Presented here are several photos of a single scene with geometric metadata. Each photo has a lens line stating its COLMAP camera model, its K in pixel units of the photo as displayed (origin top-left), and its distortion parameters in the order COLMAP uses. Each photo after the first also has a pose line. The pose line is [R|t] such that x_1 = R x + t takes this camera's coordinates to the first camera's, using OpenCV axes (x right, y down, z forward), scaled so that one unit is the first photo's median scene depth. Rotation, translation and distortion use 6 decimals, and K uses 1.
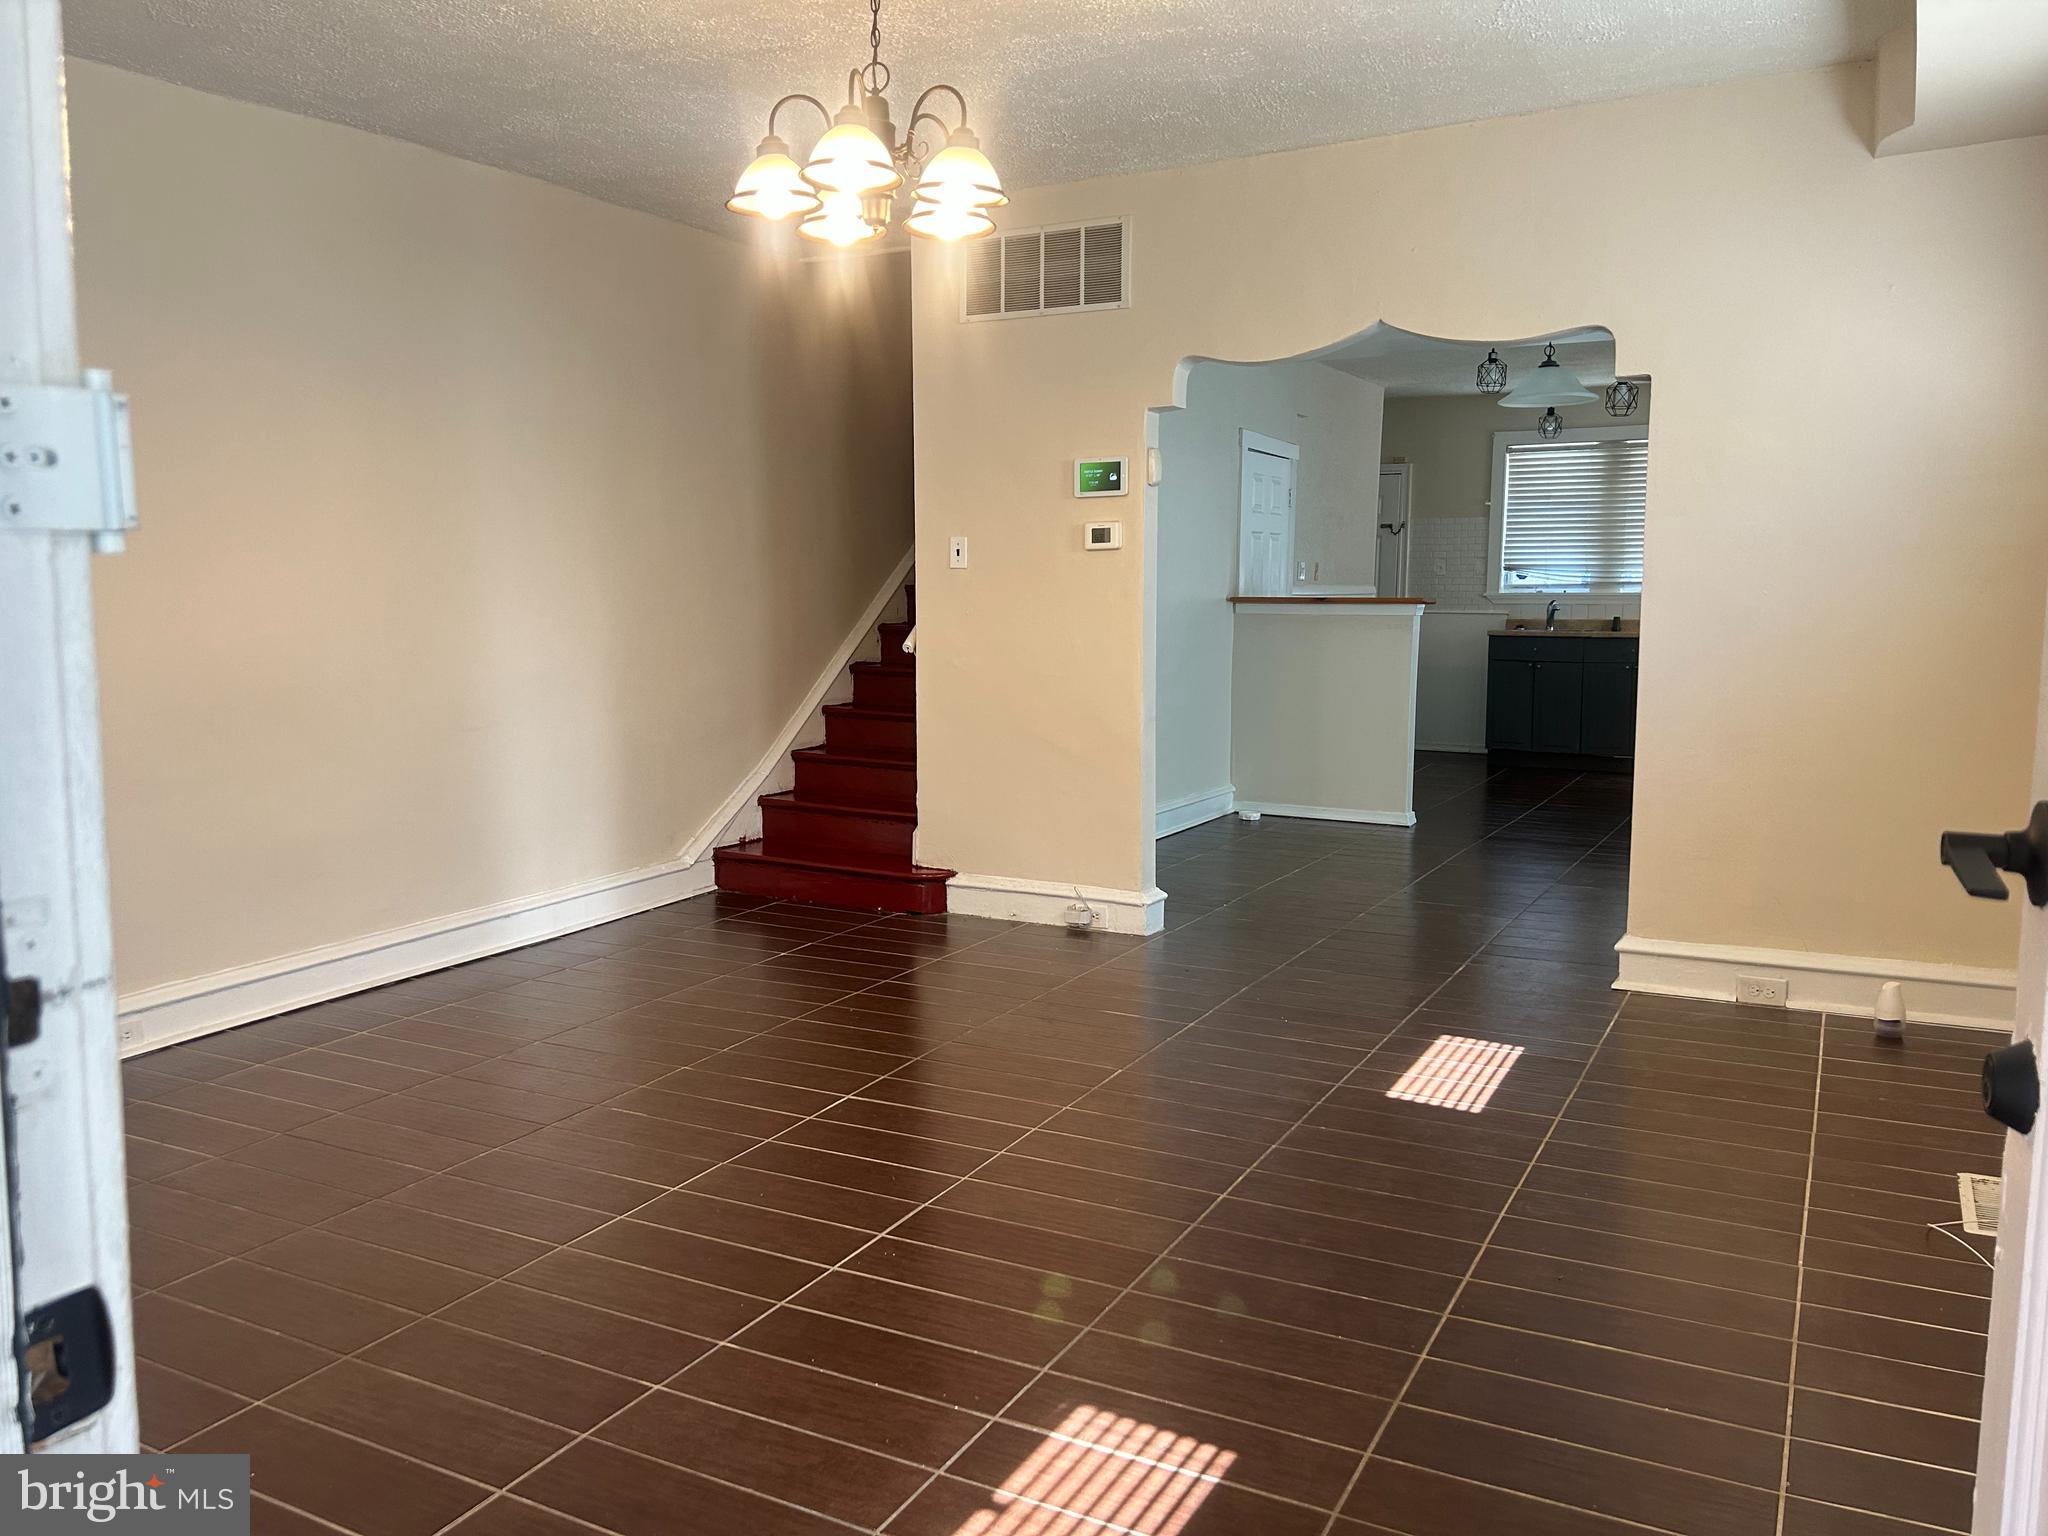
lens RADIAL K [[1543.2, 0, 1025.0], [0, 1543.2, 767.9], [0, 0, 1]] dist [0.059667, -0.034835]
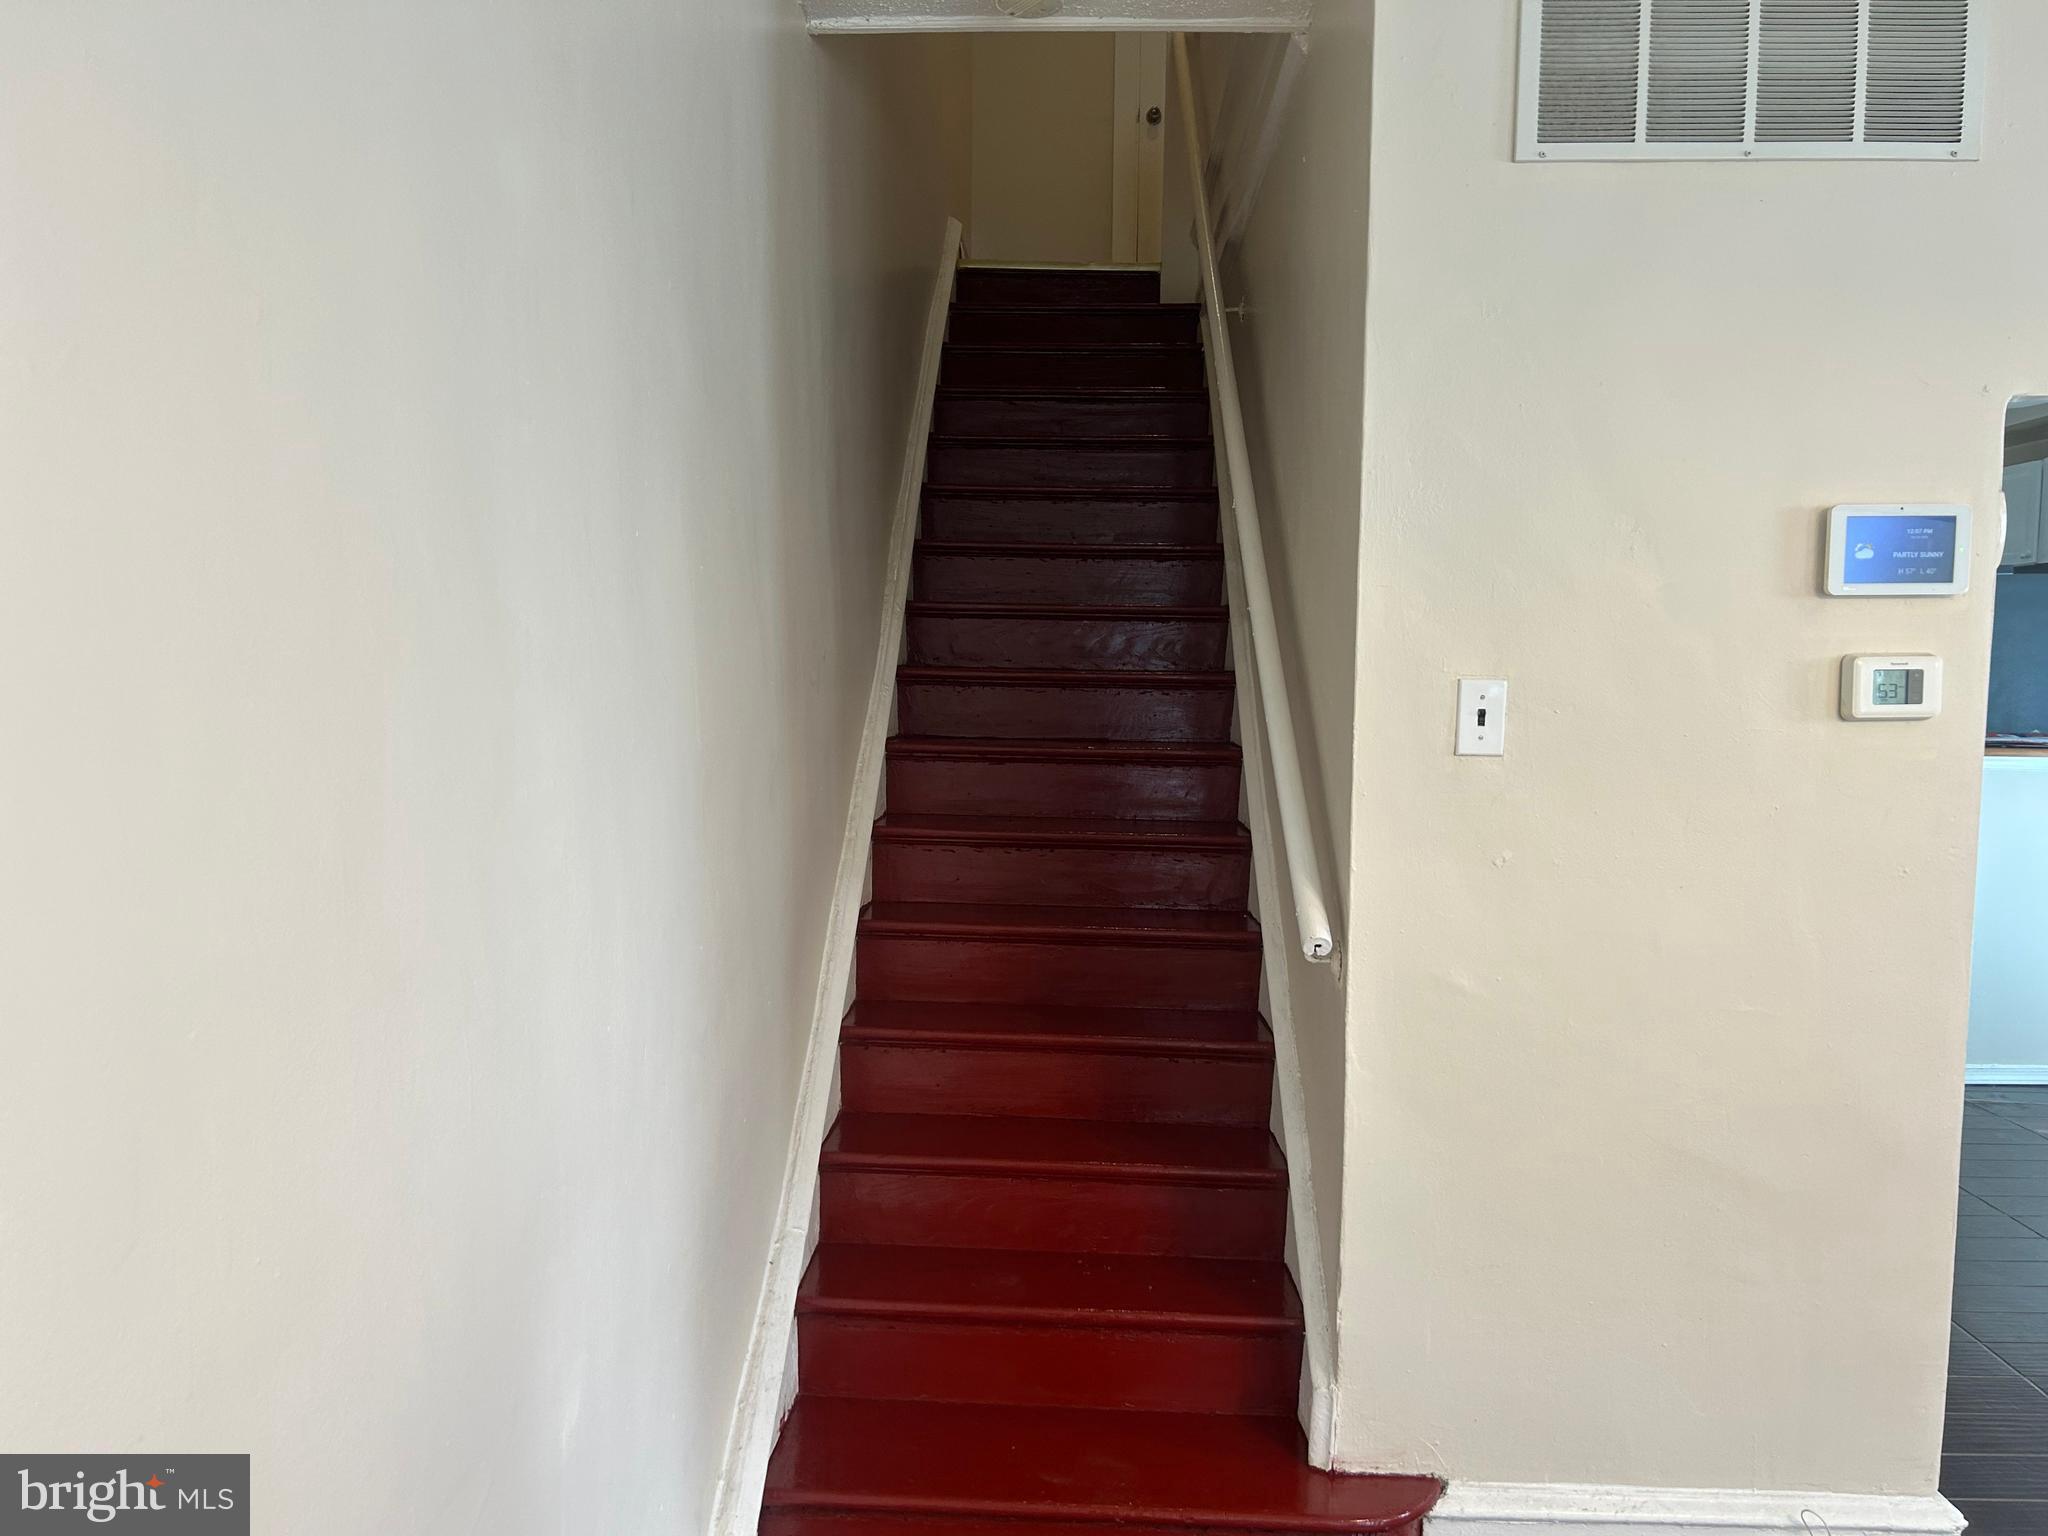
lens RADIAL K [[1543.2, 0, 1023.9], [0, 1543.2, 767.7], [0, 0, 1]] dist [0.059667, -0.034835]
pose [[0.889116, -0.024106, 0.457046, -0.342294], [0.043160, 0.998578, -0.031295, -0.118585], [-0.455642, 0.047551, 0.888892, 0.690008]]
